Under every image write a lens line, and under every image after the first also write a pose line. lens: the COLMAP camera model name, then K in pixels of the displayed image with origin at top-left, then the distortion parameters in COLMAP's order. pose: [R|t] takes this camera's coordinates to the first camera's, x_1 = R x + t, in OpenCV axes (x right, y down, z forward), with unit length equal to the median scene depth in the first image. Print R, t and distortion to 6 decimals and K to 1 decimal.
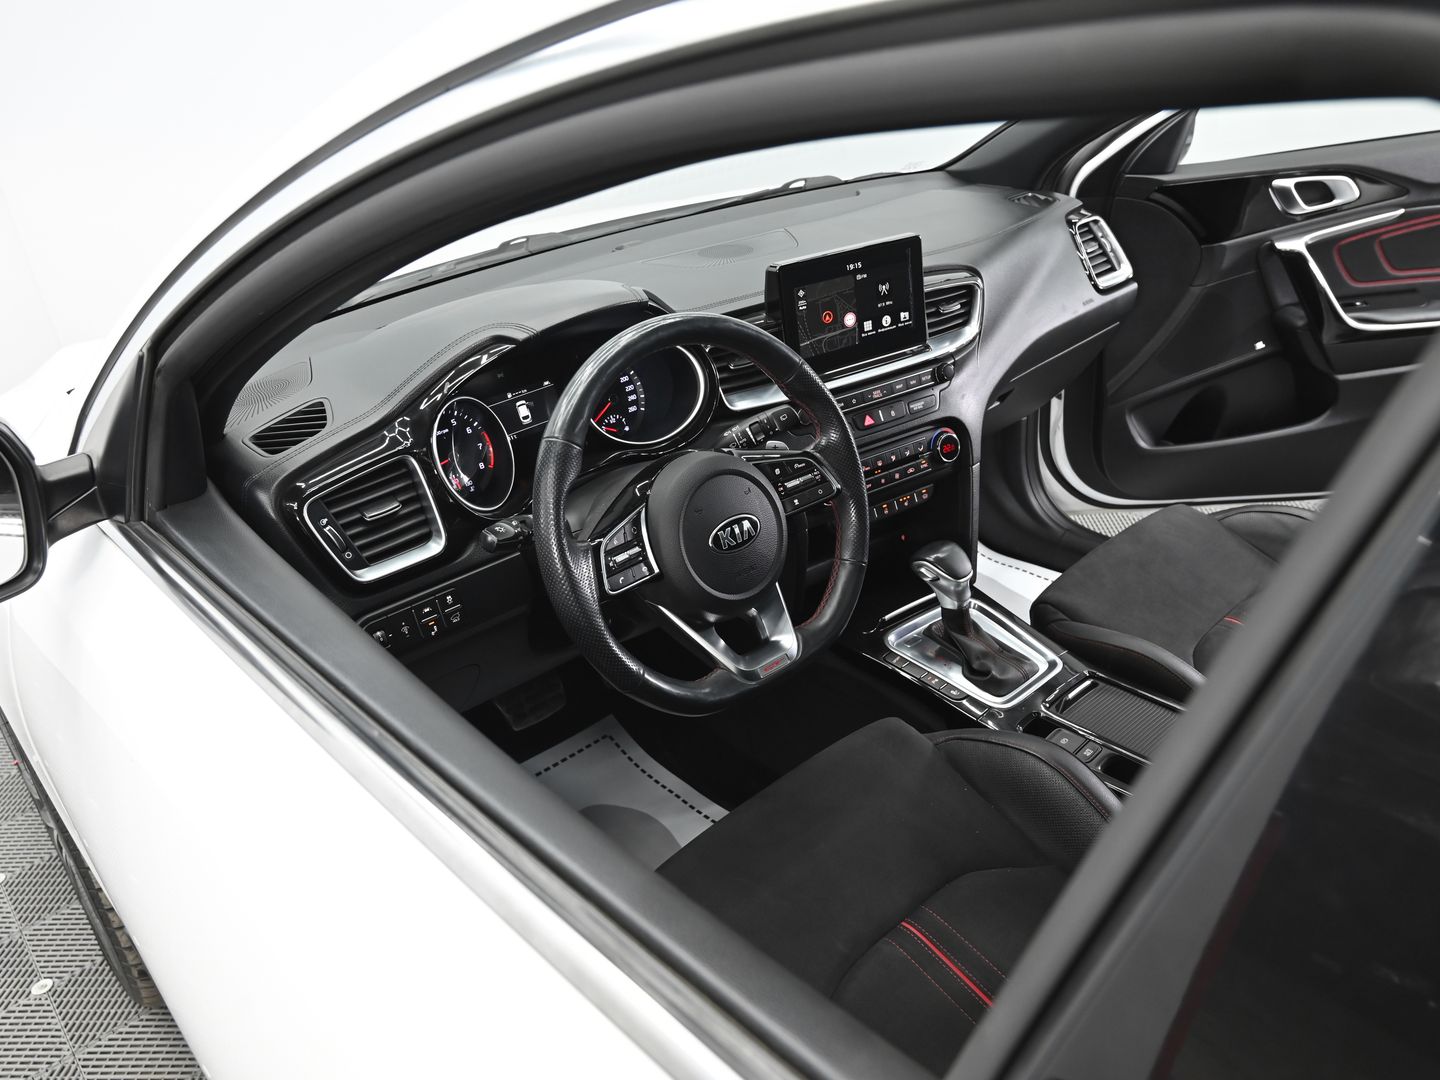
lens RADIAL K [[1048.0, 0, 730.0], [0, 1048.0, 545.3], [0, 0, 1]] dist [-0.005629, 0.006329]
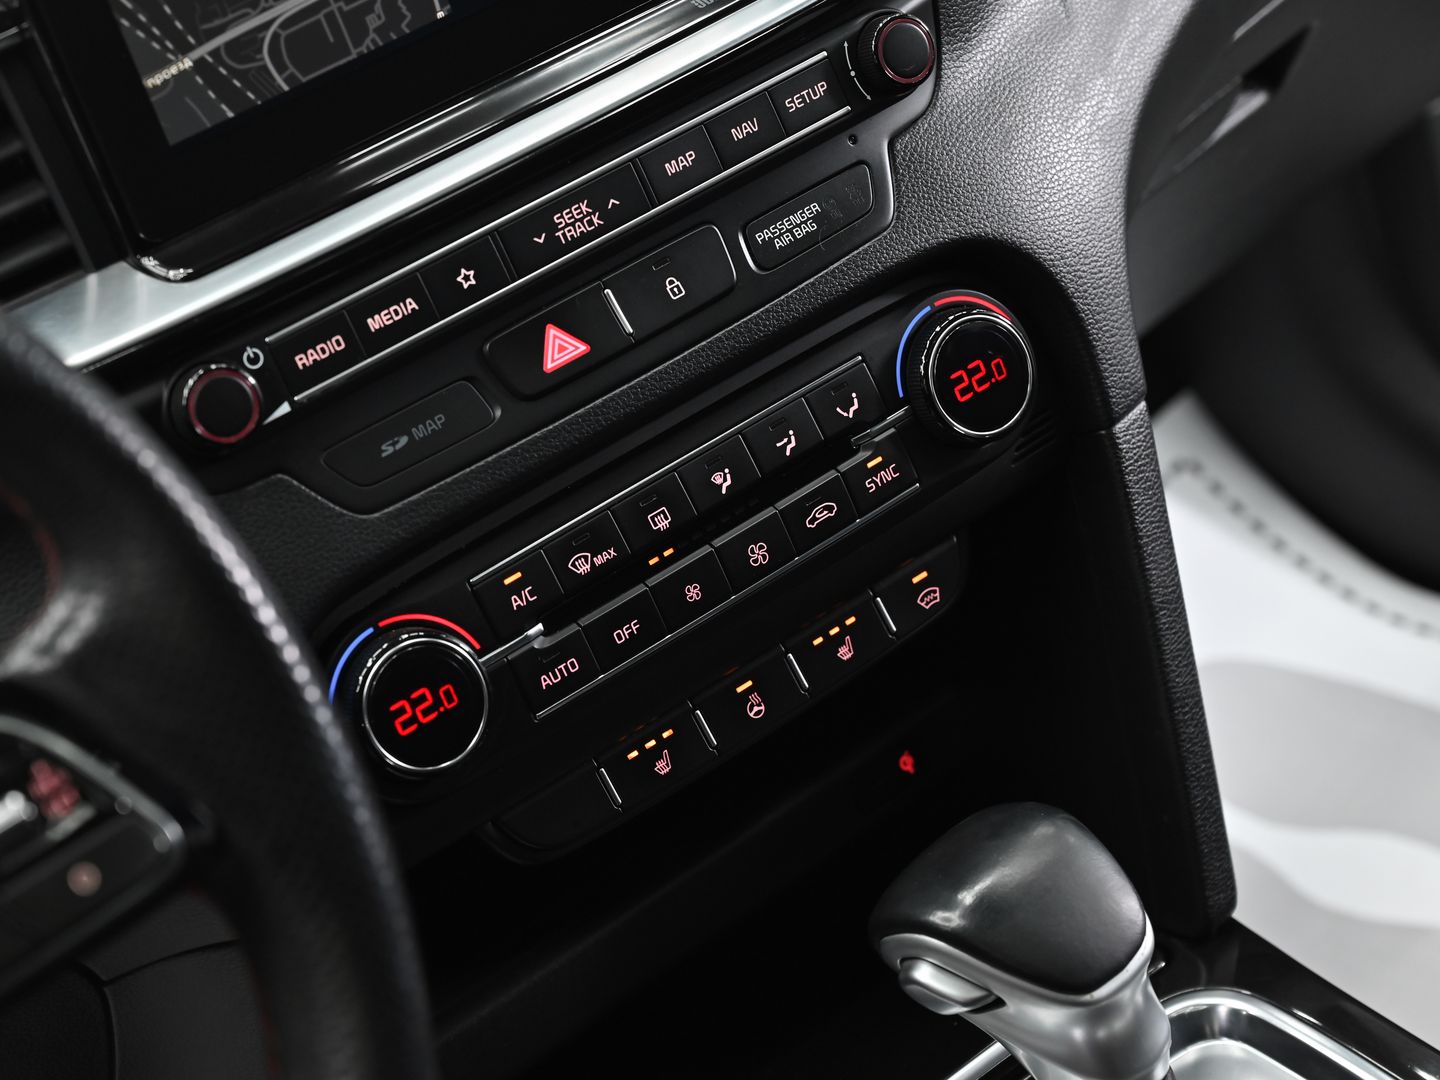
lens RADIAL K [[2838.5, 0, 717.7], [0, 2838.5, 542.6], [0, 0, 1]] dist [-0.109698, 0.000000]
pose [[0.979454, -0.191811, -0.062268, 0.189913], [0.192288, 0.981337, 0.001701, -0.071690], [0.060779, -0.013639, 0.998058, 0.396726]]
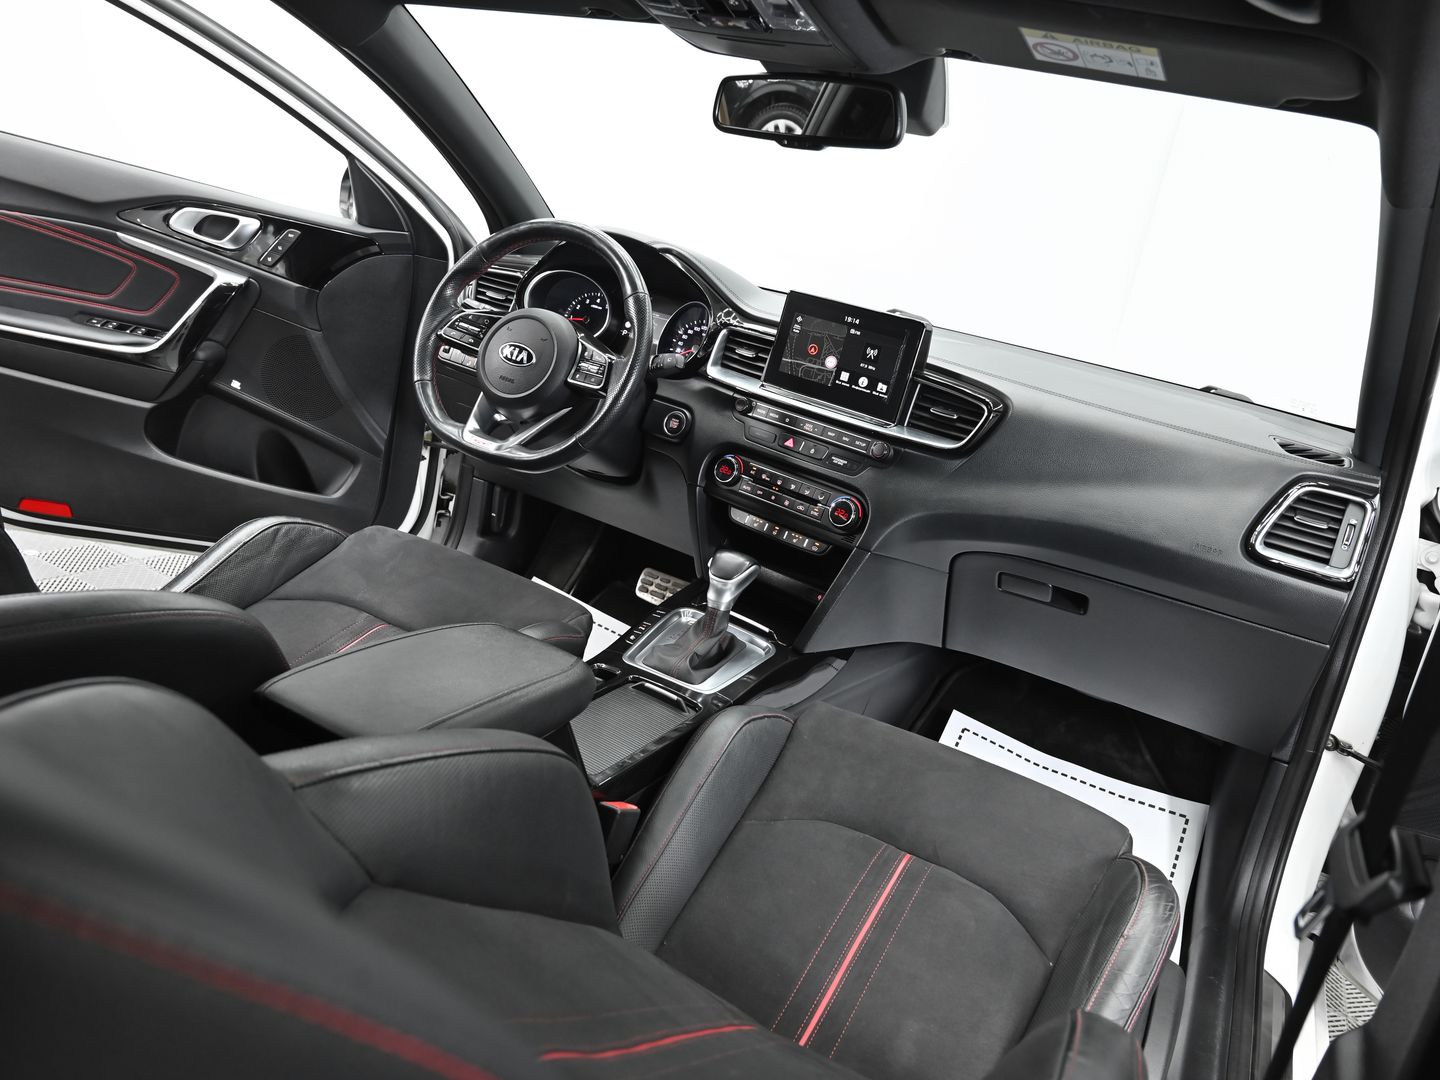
lens RADIAL K [[1048.0, 0, 721.3], [0, 1048.0, 547.4], [0, 0, 1]] dist [-0.005629, 0.006329]
pose [[0.317384, 0.413847, -0.853228, 1.089161], [-0.627436, 0.766290, 0.138285, -0.139367], [0.711049, 0.491457, 0.502871, 0.429423]]
